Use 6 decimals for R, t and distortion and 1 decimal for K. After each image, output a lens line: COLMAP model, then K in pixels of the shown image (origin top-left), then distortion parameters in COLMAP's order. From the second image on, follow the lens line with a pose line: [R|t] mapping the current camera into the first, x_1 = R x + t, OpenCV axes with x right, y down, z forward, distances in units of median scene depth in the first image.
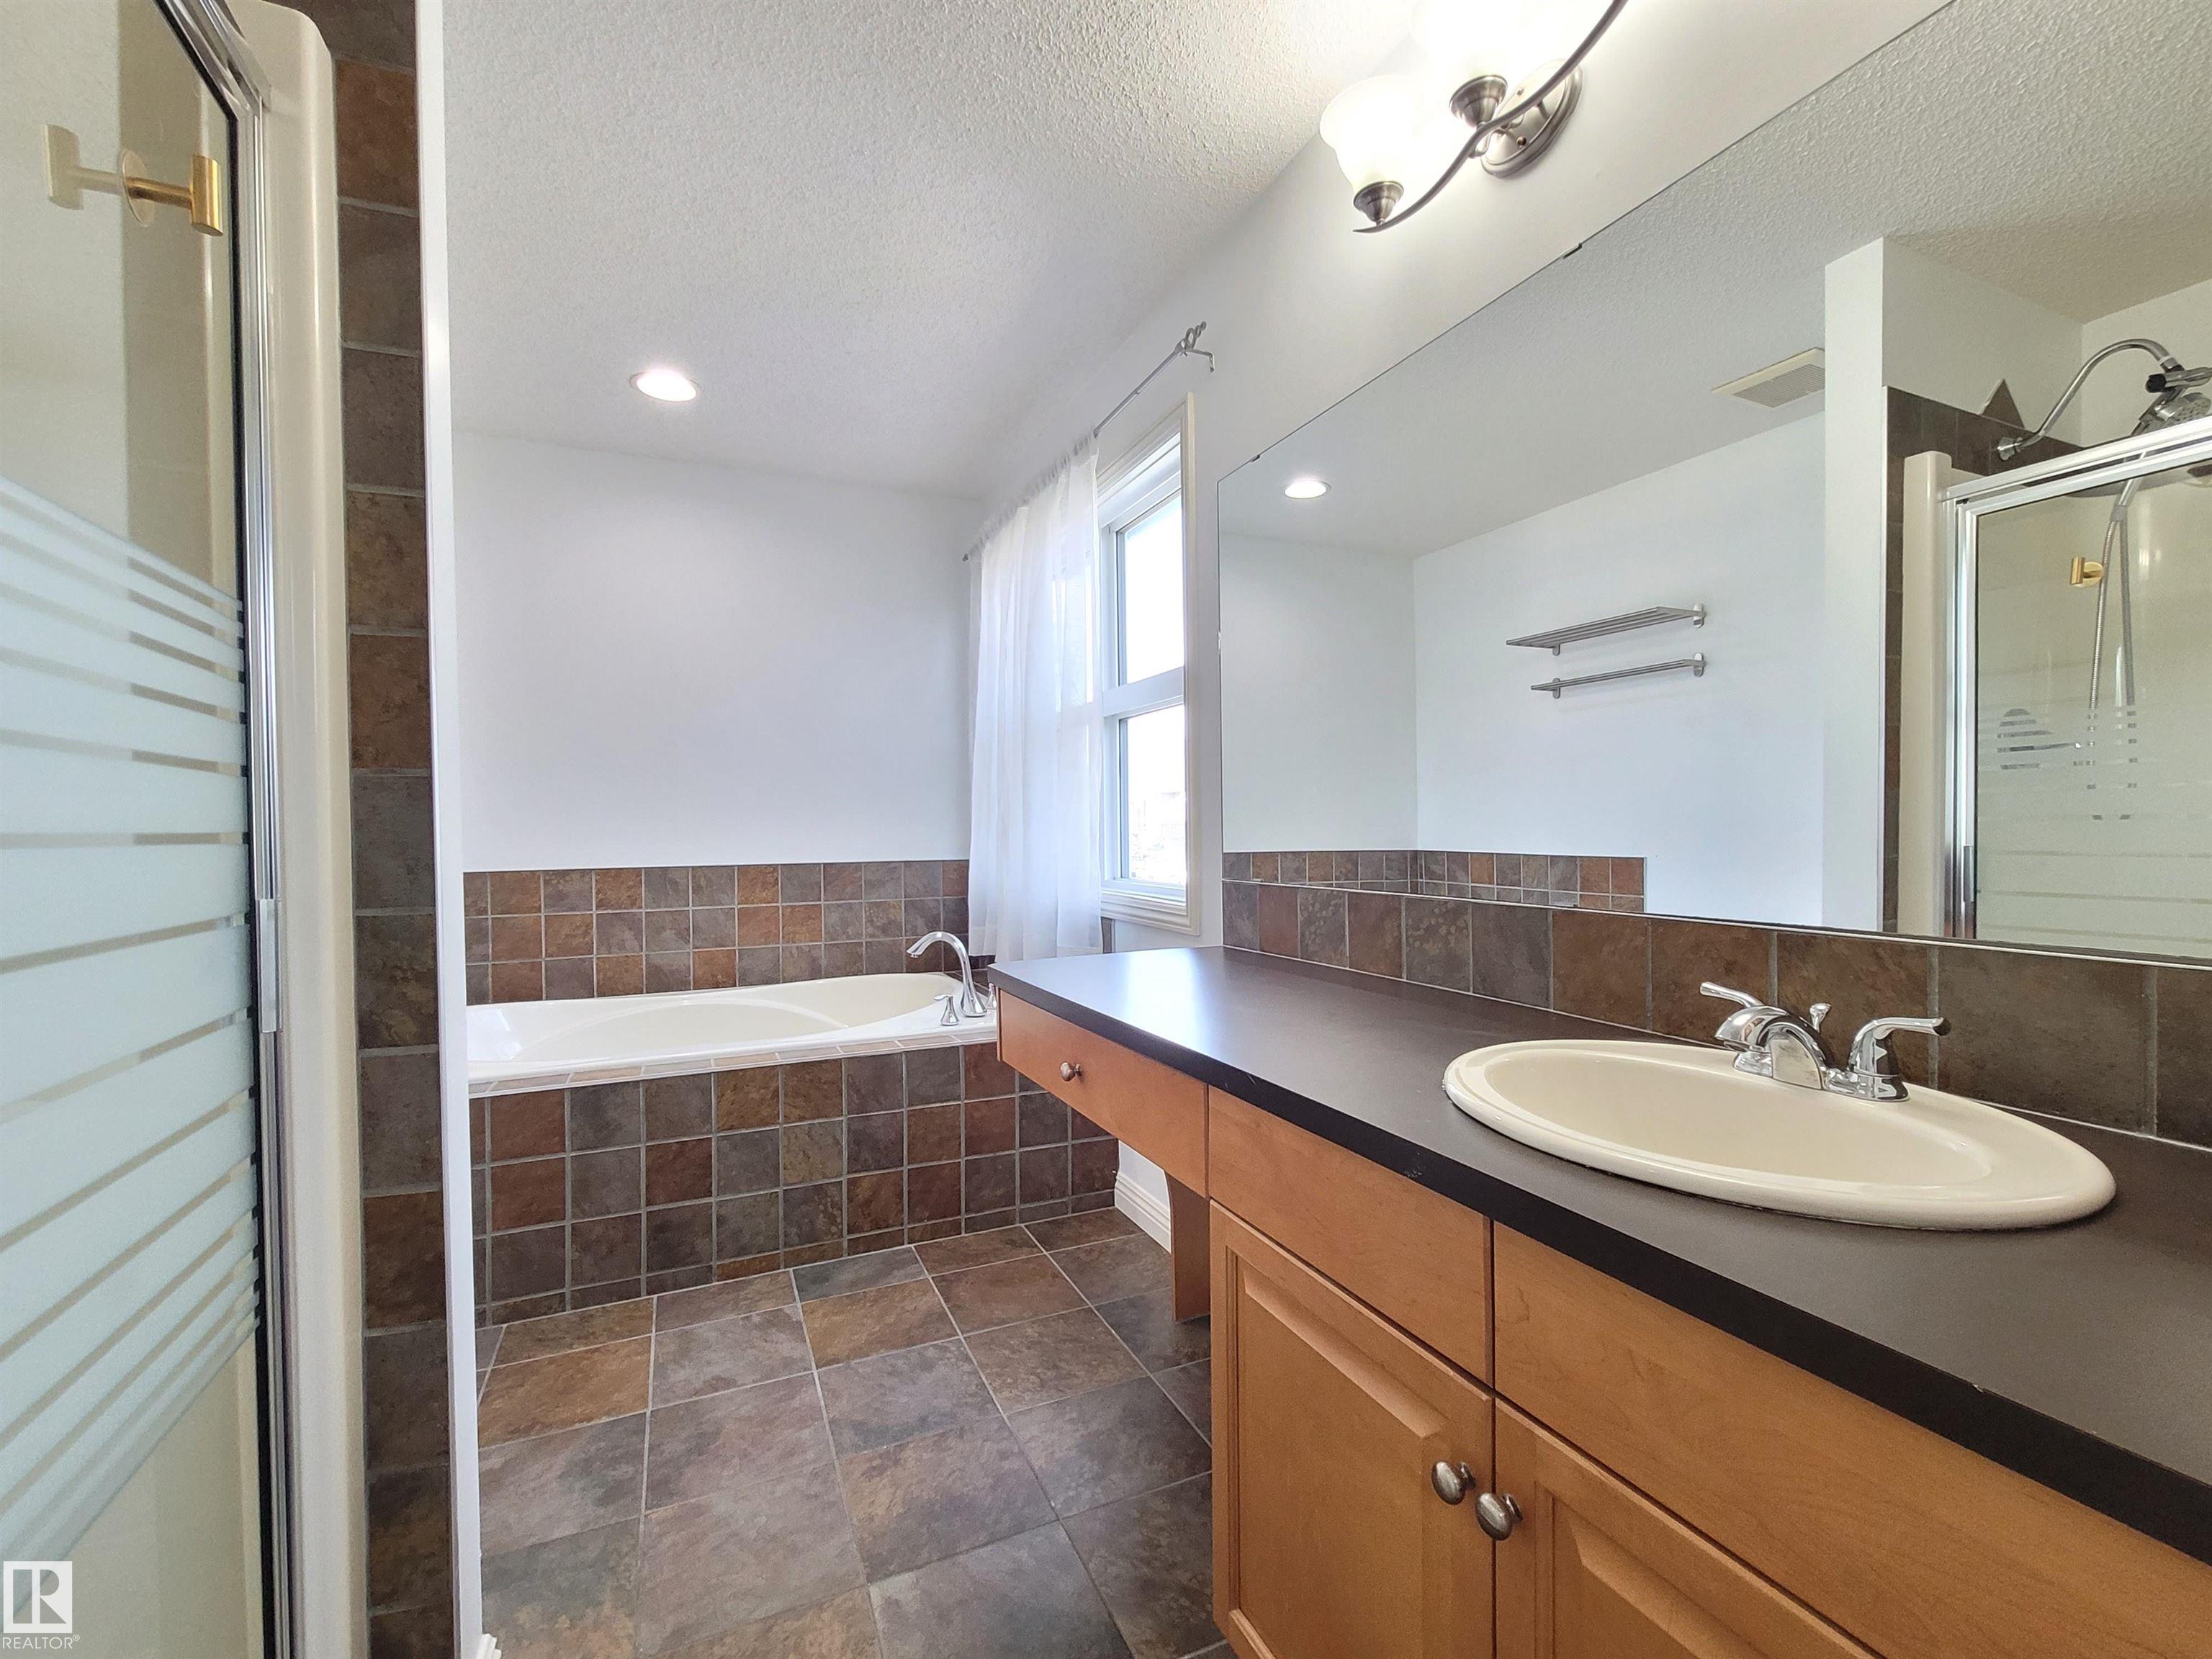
lens RADIAL K [[962.5, 0, 1110.6], [0, 962.5, 838.9], [0, 0, 1]] dist [0.000654, -0.000394]
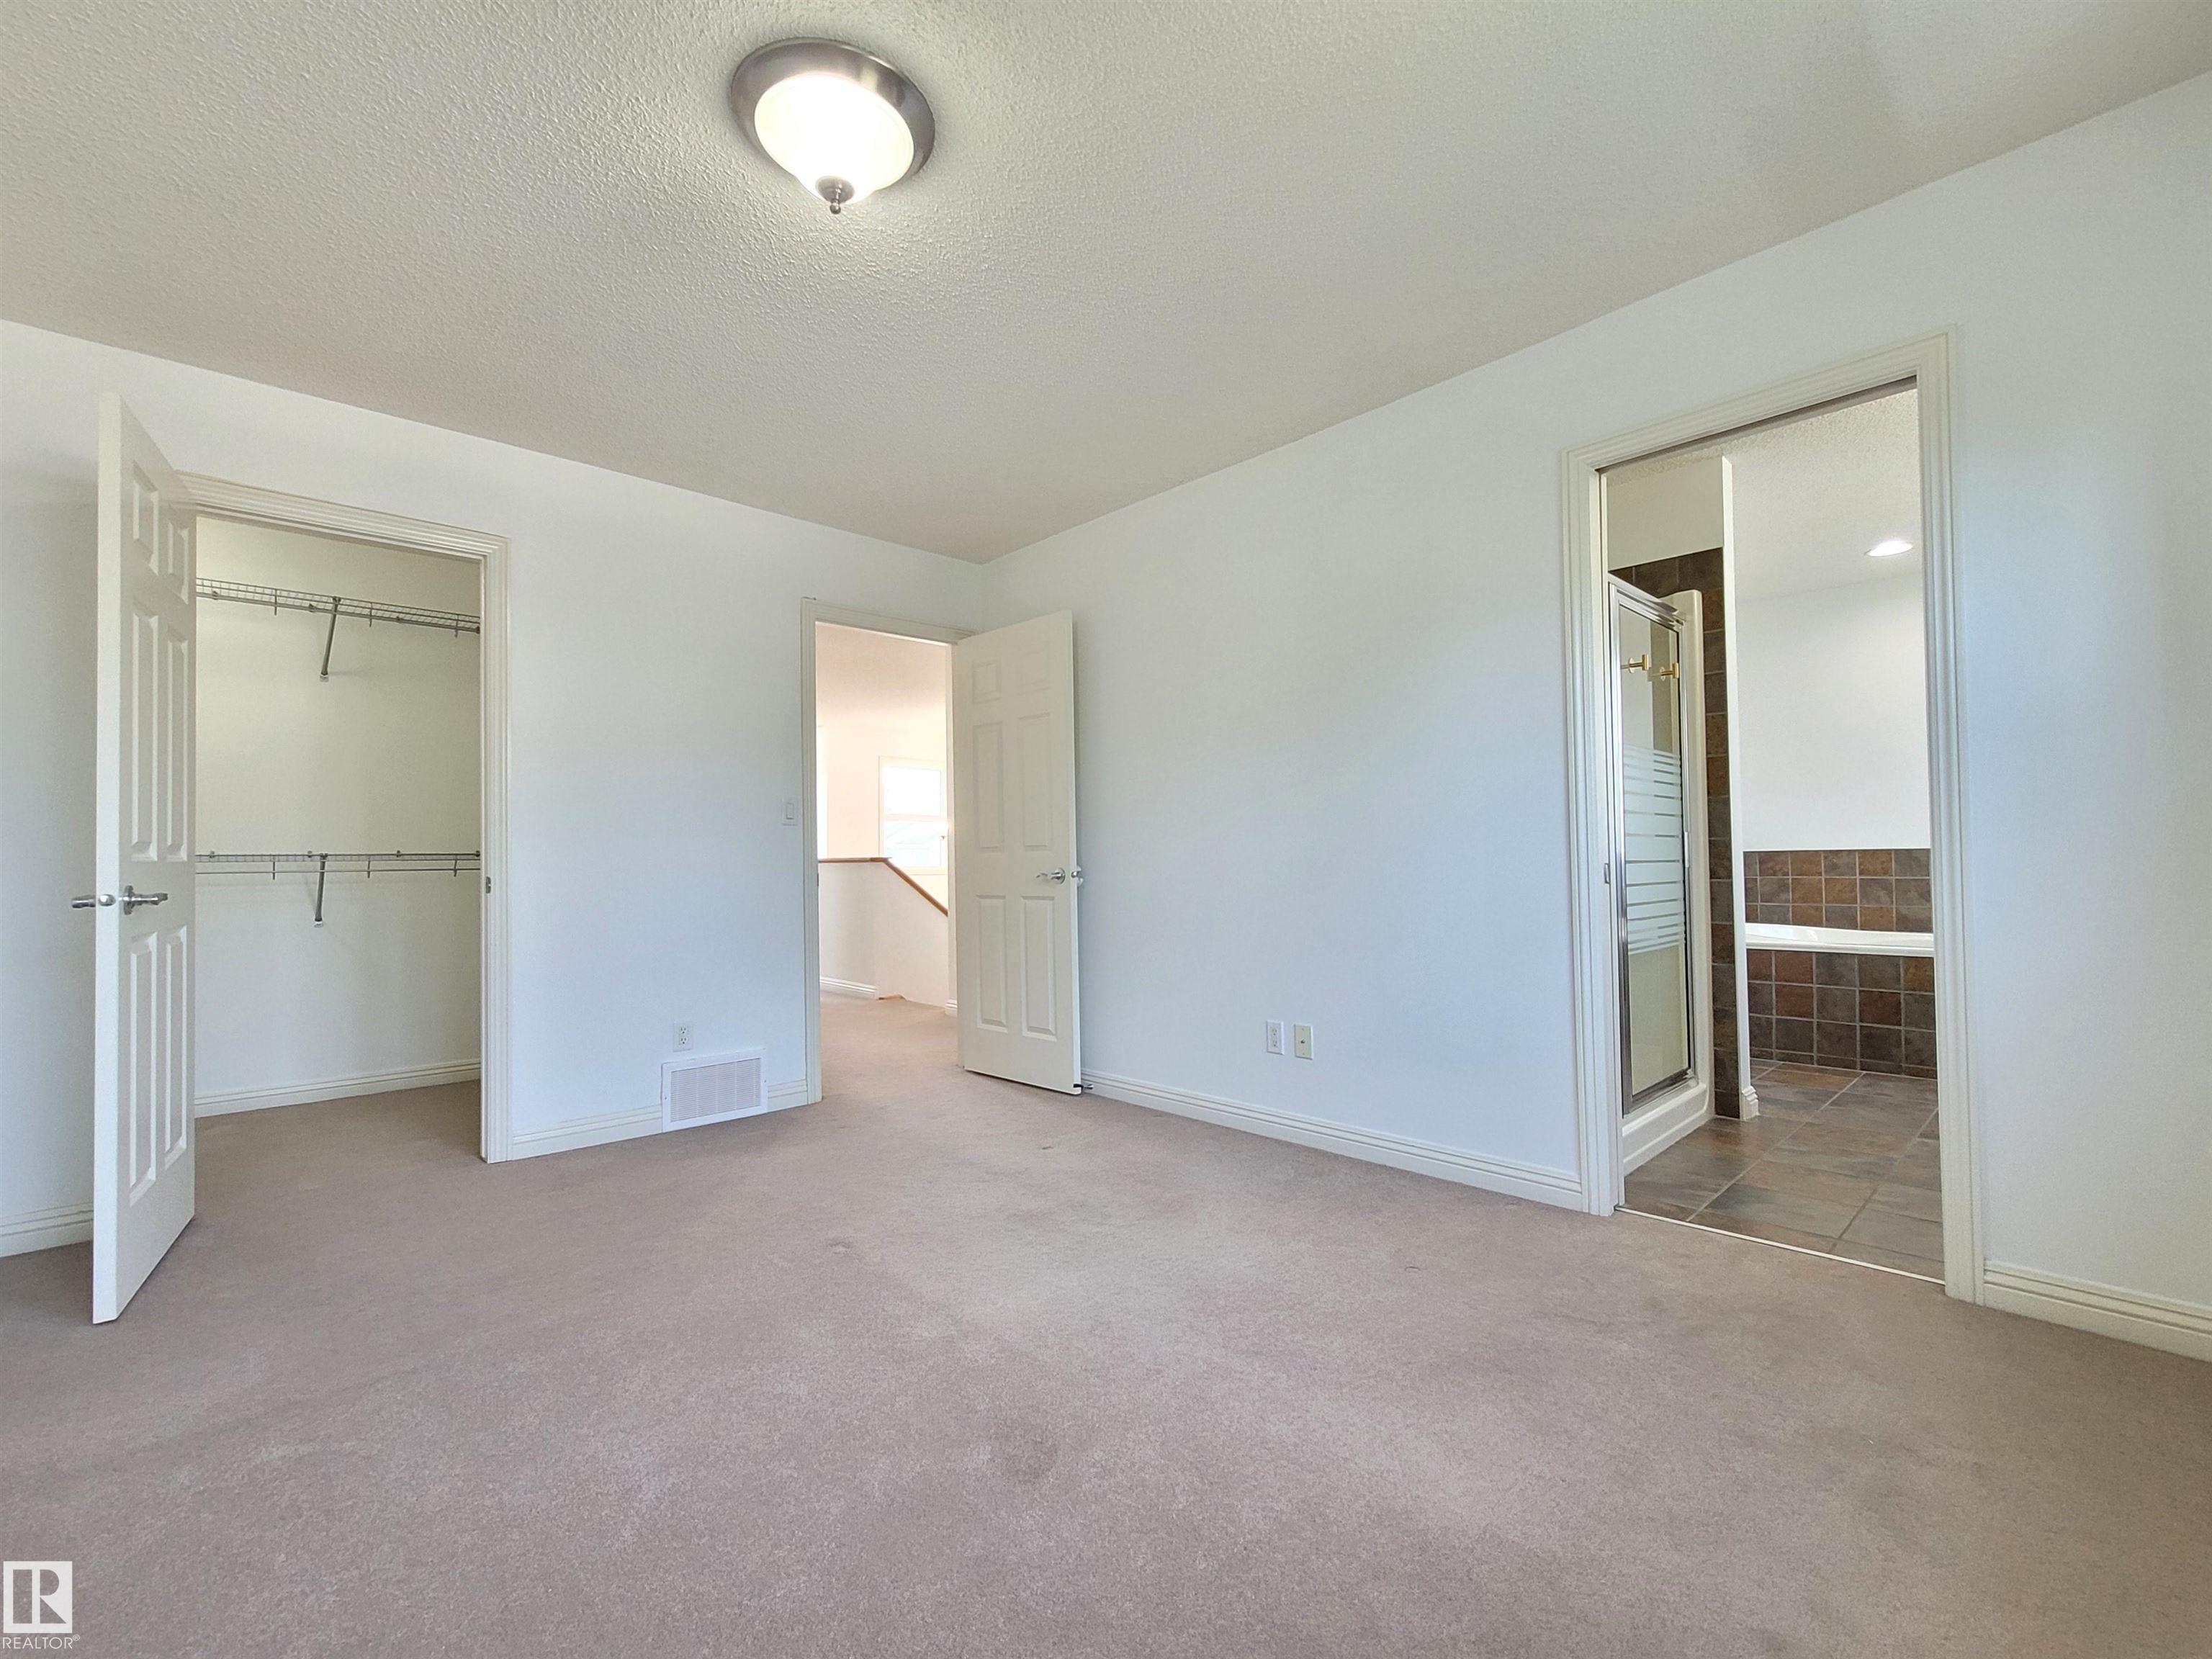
lens RADIAL K [[962.5, 0, 1110.6], [0, 962.5, 838.9], [0, 0, 1]] dist [0.000654, -0.000394]
pose [[0.327469, -0.014601, -0.944749, 1.649186], [-0.004698, 0.999843, -0.017081, 0.137460], [0.944850, 0.010032, 0.327349, -2.002397]]
